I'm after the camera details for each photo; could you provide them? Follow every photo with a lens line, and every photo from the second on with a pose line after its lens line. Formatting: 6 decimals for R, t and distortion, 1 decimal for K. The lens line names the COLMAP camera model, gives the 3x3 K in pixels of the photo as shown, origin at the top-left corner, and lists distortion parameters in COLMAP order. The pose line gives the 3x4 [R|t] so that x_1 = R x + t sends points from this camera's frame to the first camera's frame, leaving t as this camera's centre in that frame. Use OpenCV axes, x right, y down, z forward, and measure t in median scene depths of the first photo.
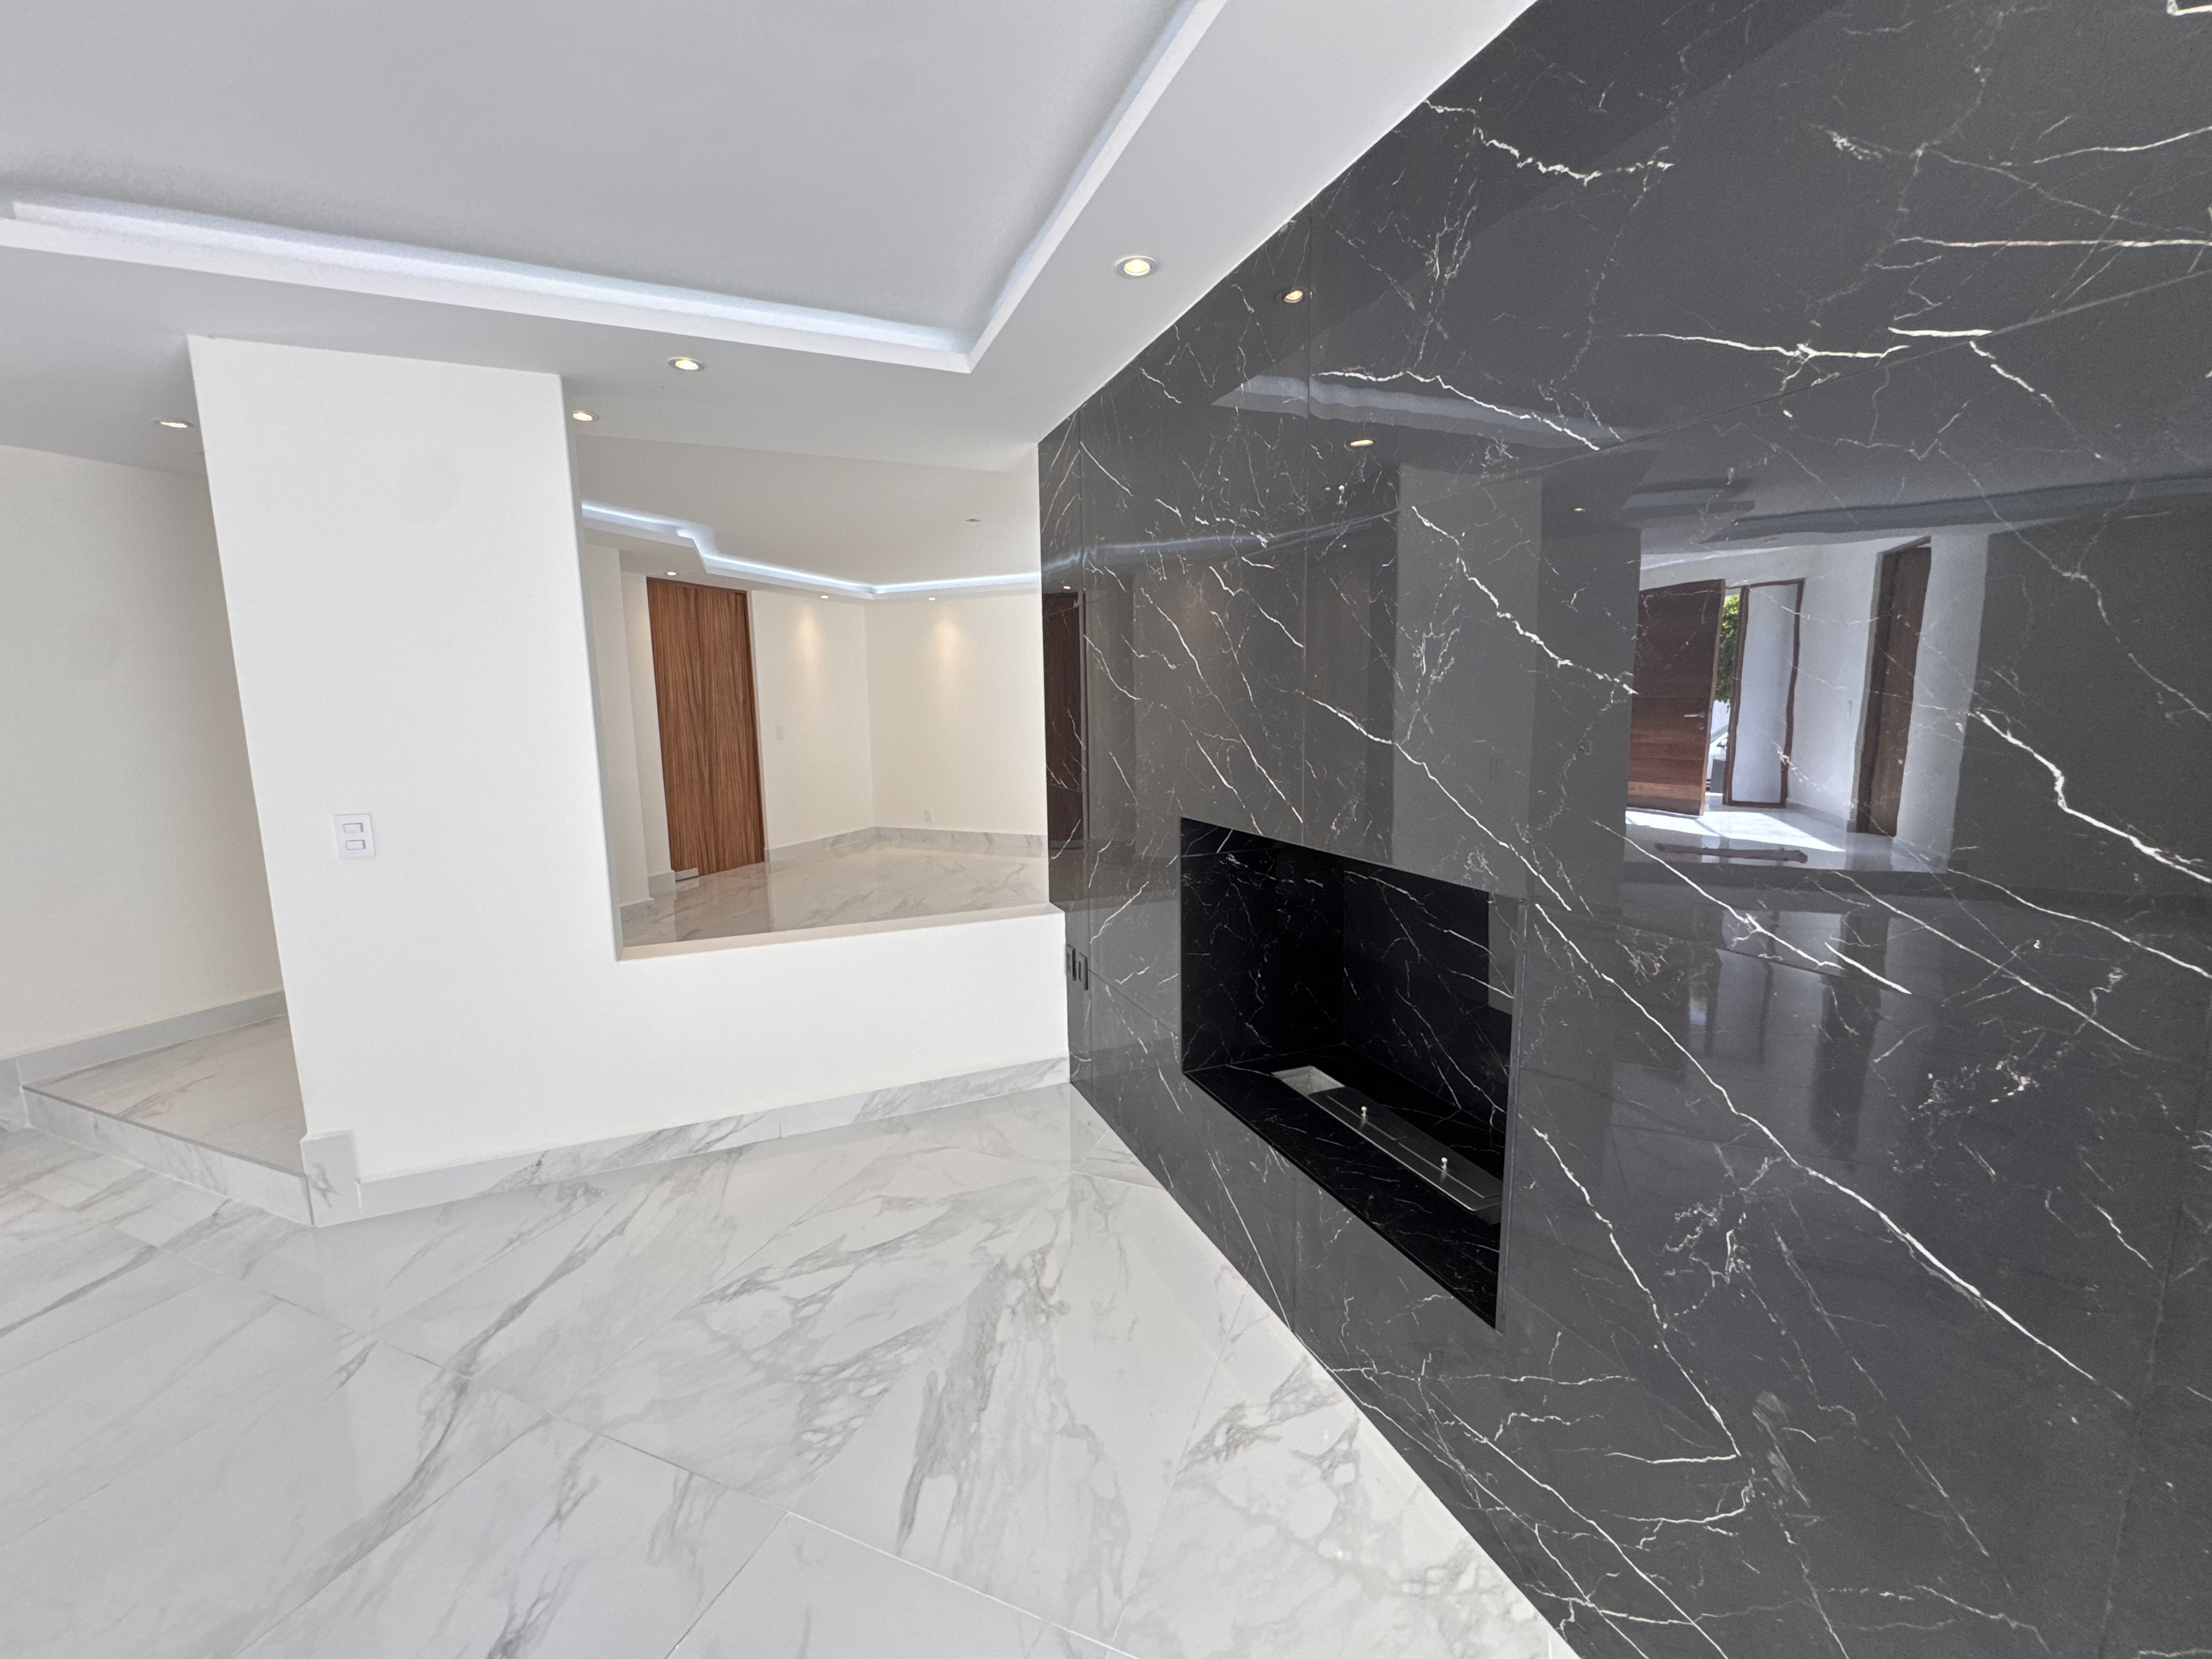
lens RADIAL K [[874.6, 0, 1106.7], [0, 874.6, 825.0], [0, 0, 1]] dist [-0.001014, 0.000151]
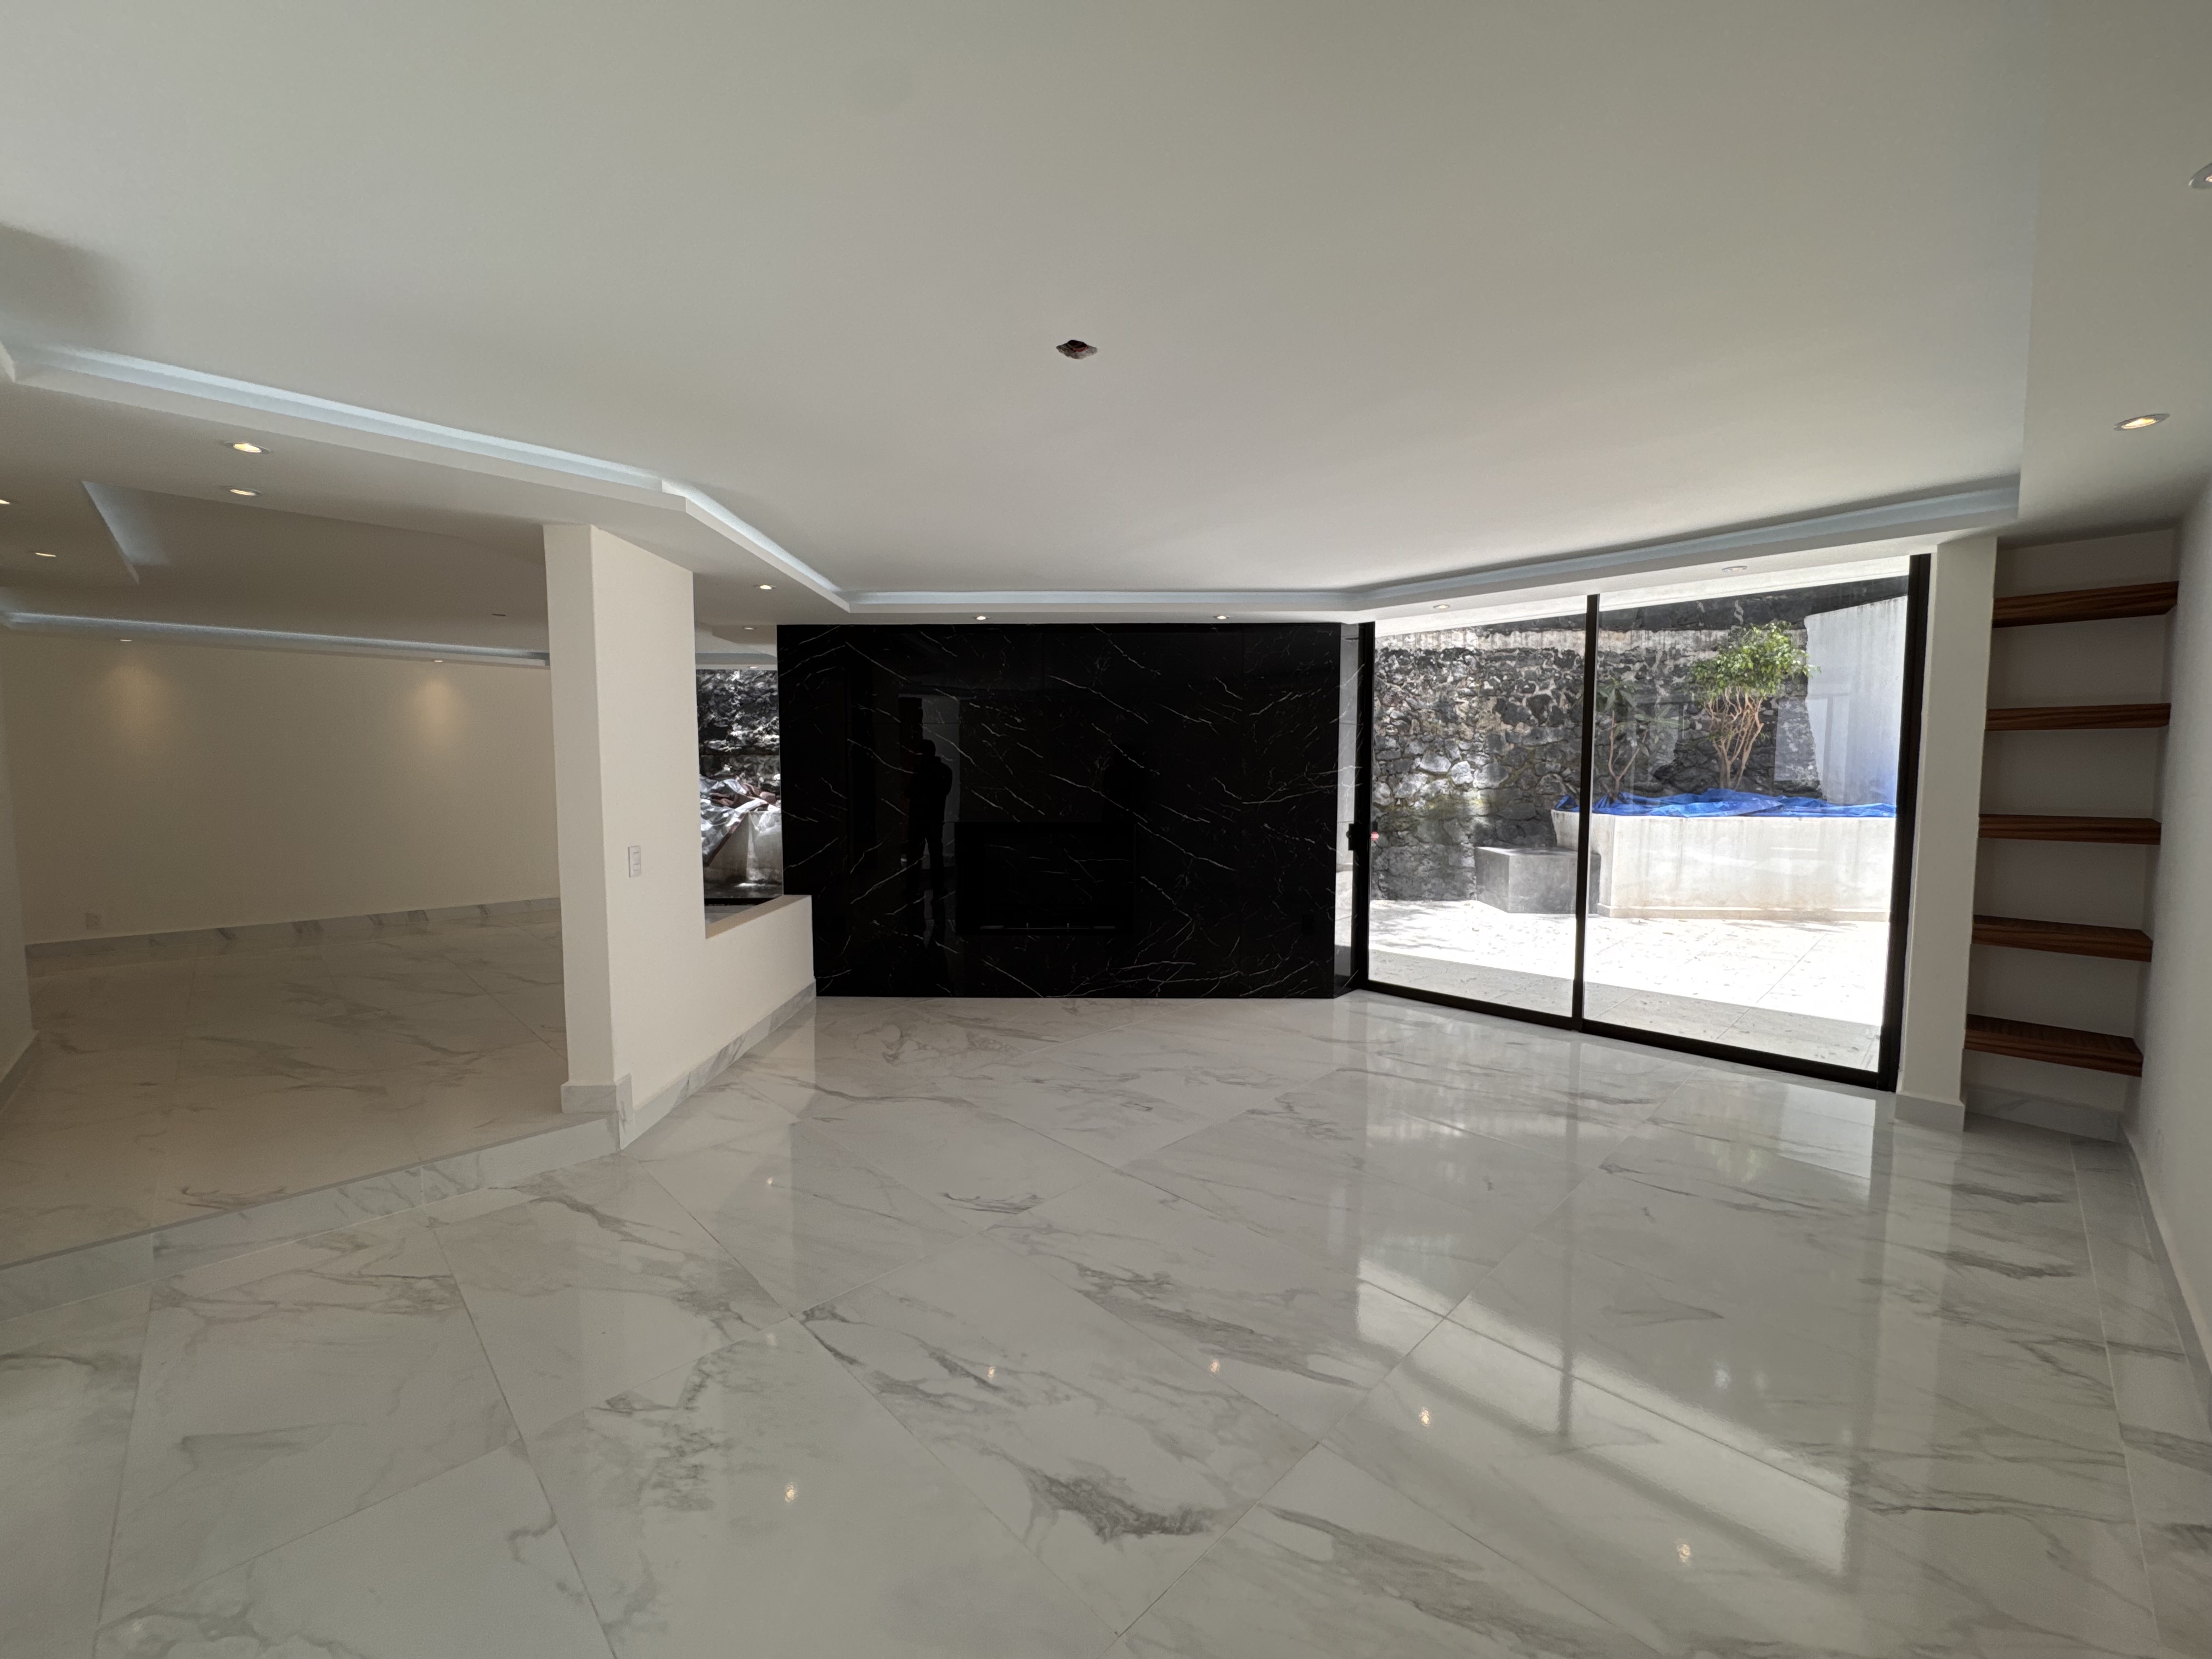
lens RADIAL K [[874.6, 0, 1106.7], [0, 874.6, 825.0], [0, 0, 1]] dist [-0.001014, 0.000151]
pose [[0.394993, -0.045558, 0.917554, -1.837022], [0.121375, 0.992602, -0.002965, 0.054138], [-0.910631, 0.112539, 0.397600, -0.287365]]
